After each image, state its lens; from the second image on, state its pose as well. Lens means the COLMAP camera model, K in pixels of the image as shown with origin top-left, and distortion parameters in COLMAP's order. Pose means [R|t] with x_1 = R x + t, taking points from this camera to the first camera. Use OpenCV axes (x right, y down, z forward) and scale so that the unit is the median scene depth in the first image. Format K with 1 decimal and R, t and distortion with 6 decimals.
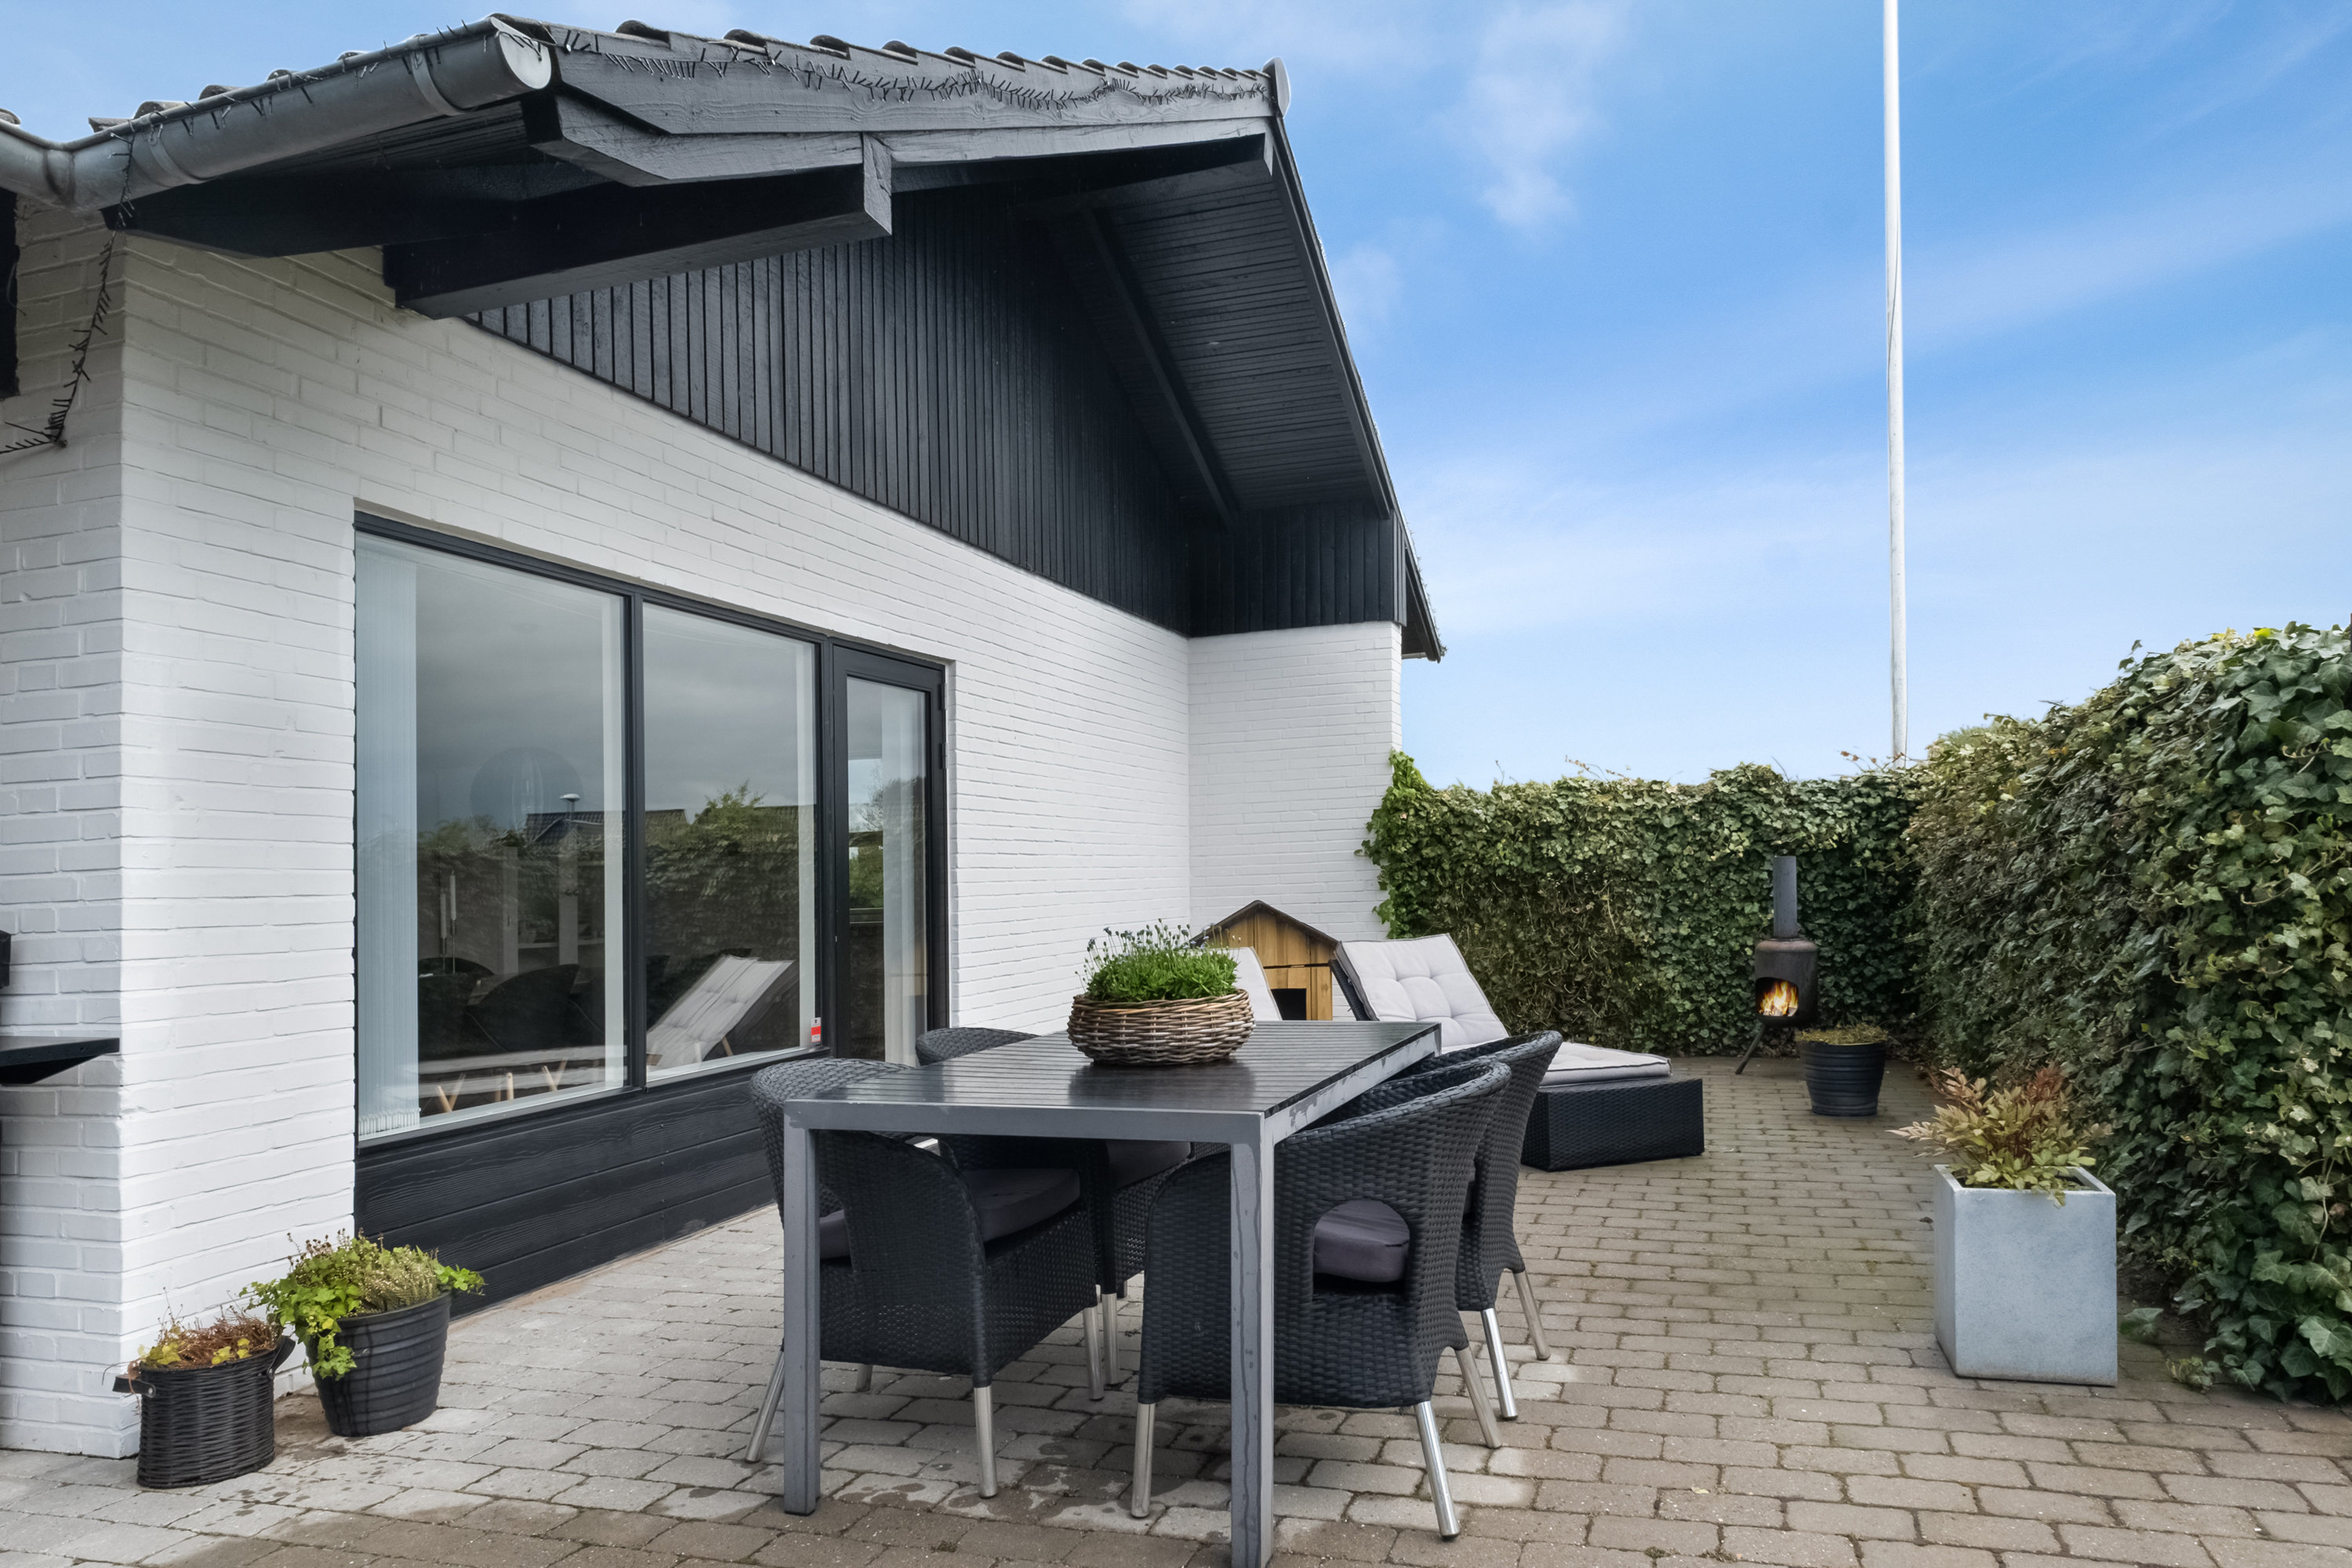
lens RADIAL K [[1594.4, 0, 1177.8], [0, 1594.4, 786.4], [0, 0, 1]] dist [-0.001768, -0.004256]
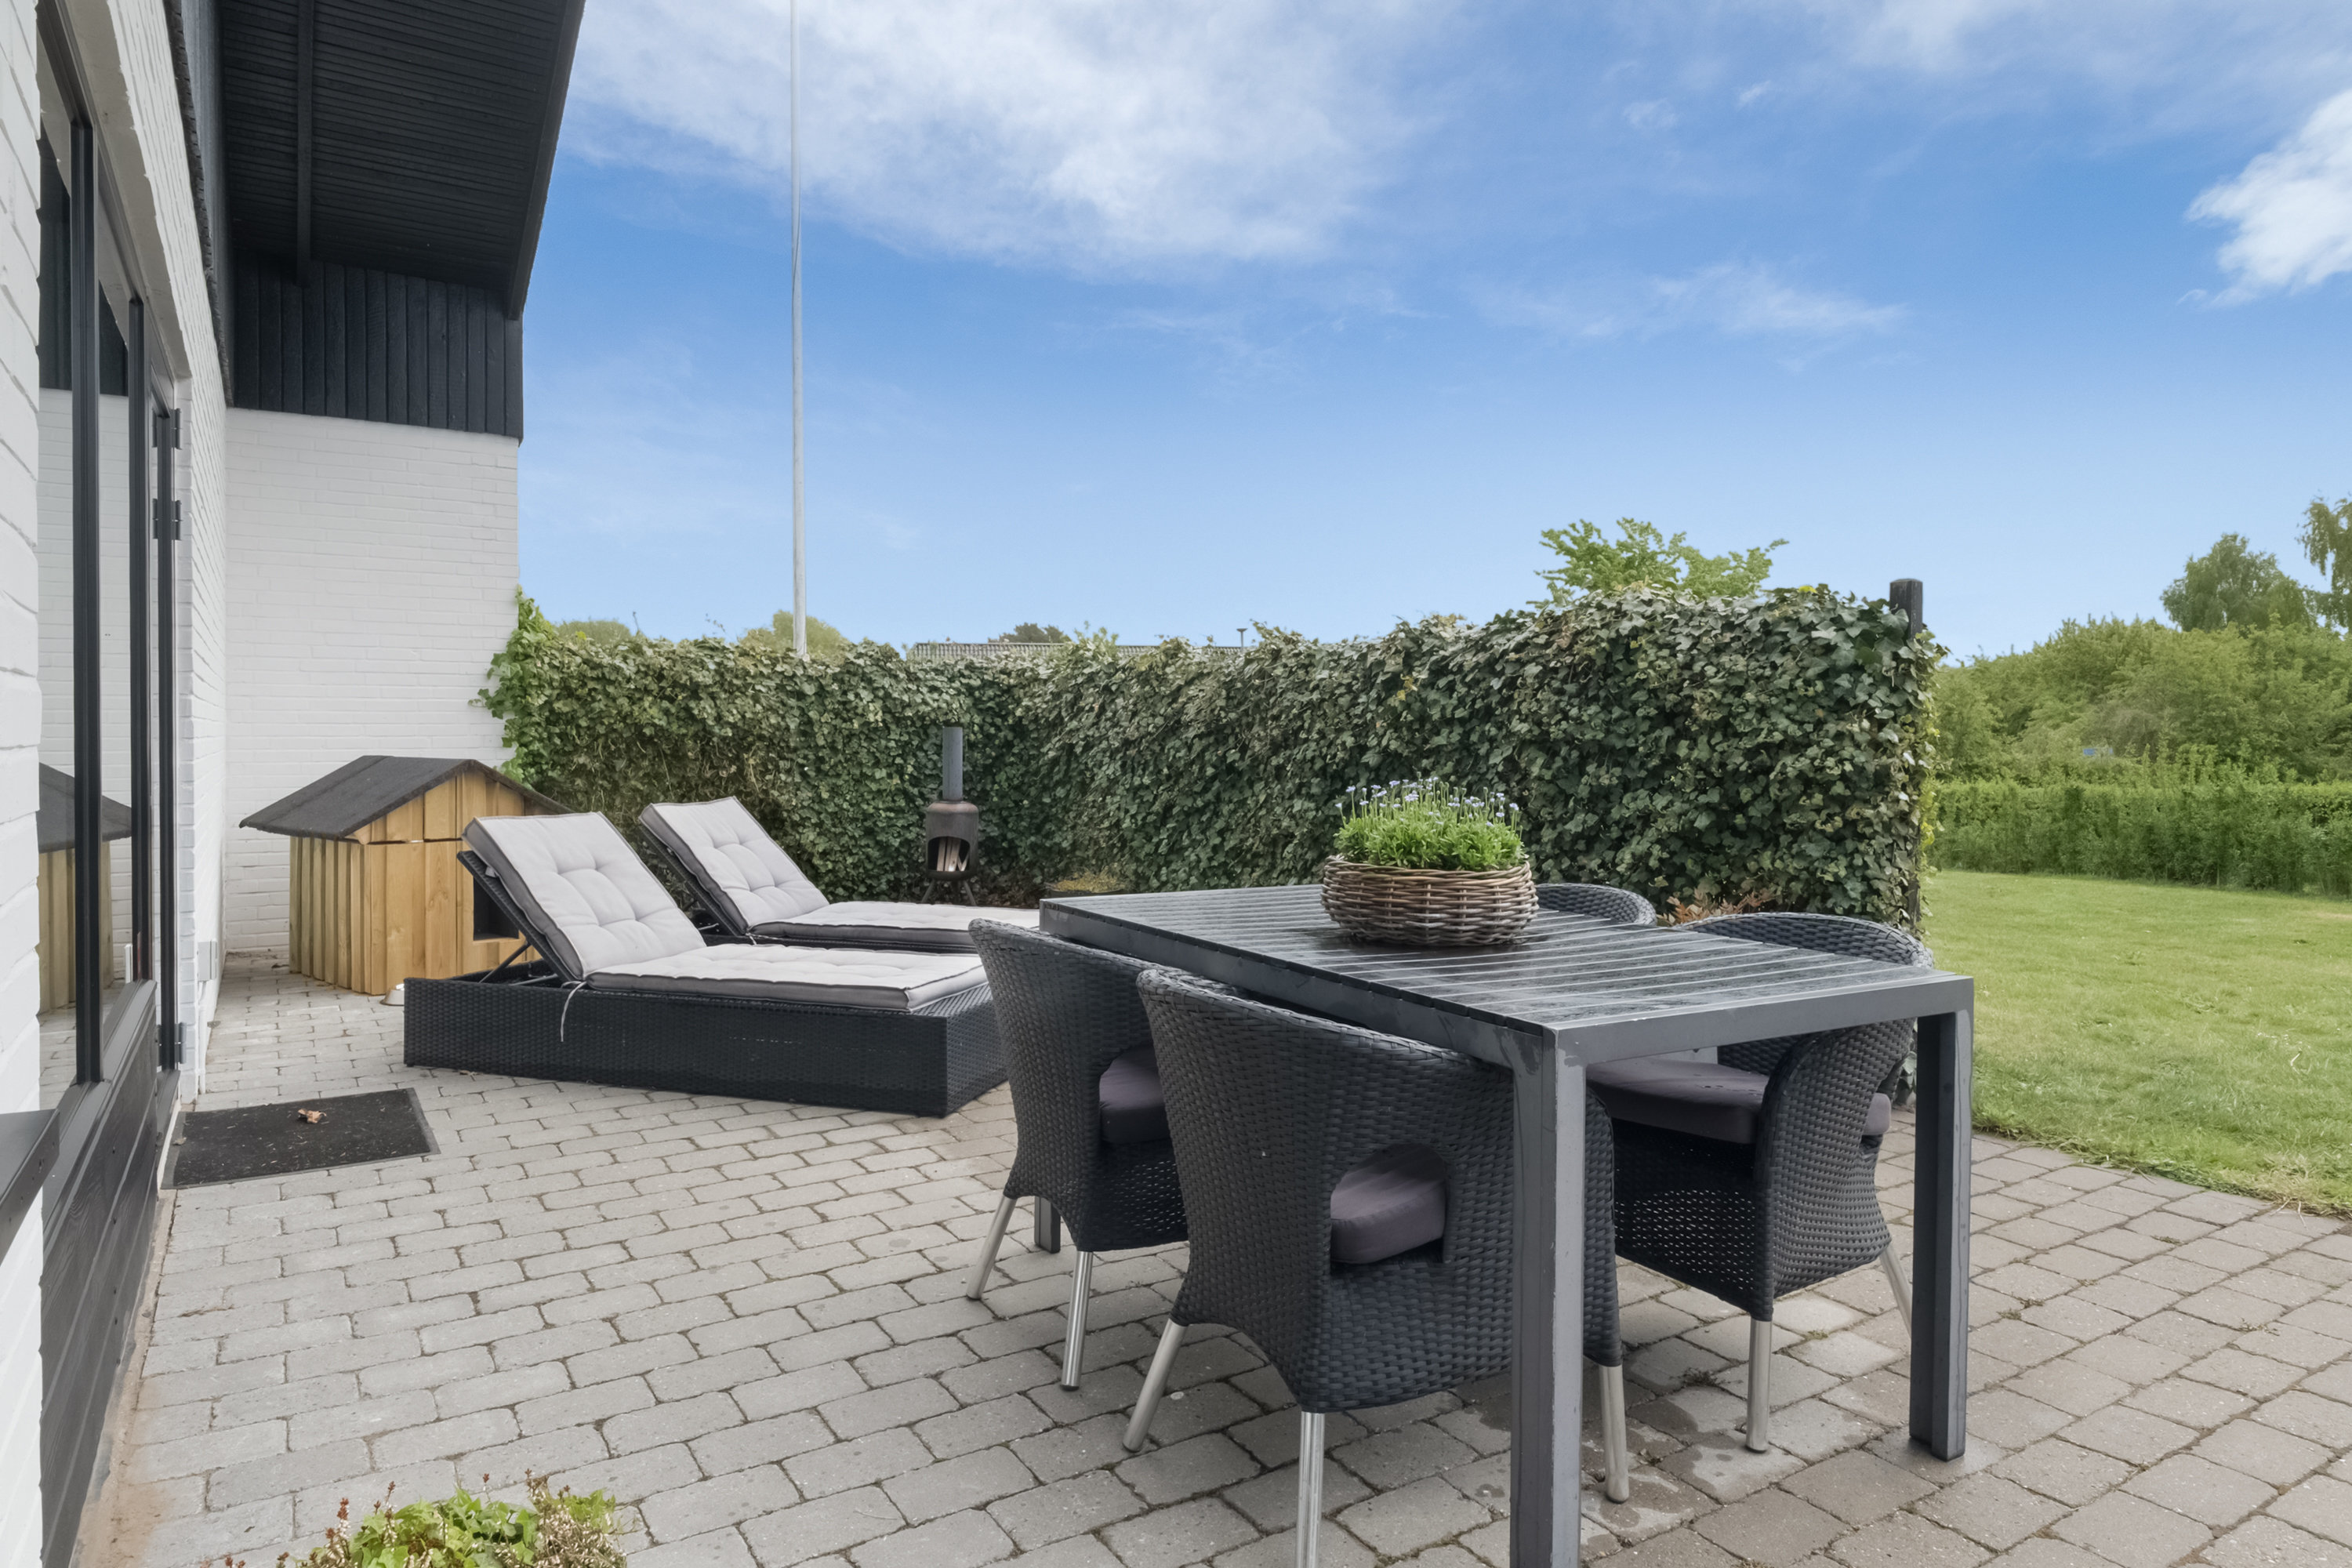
lens RADIAL K [[1415.7, 0, 1173.9], [0, 1415.7, 773.4], [0, 0, 1]] dist [0.010384, 0.000563]
pose [[0.630483, 0.015422, 0.776050, -0.253282], [-0.071160, 0.996741, 0.038004, 0.024915], [-0.772935, -0.079184, 0.629525, 0.238415]]
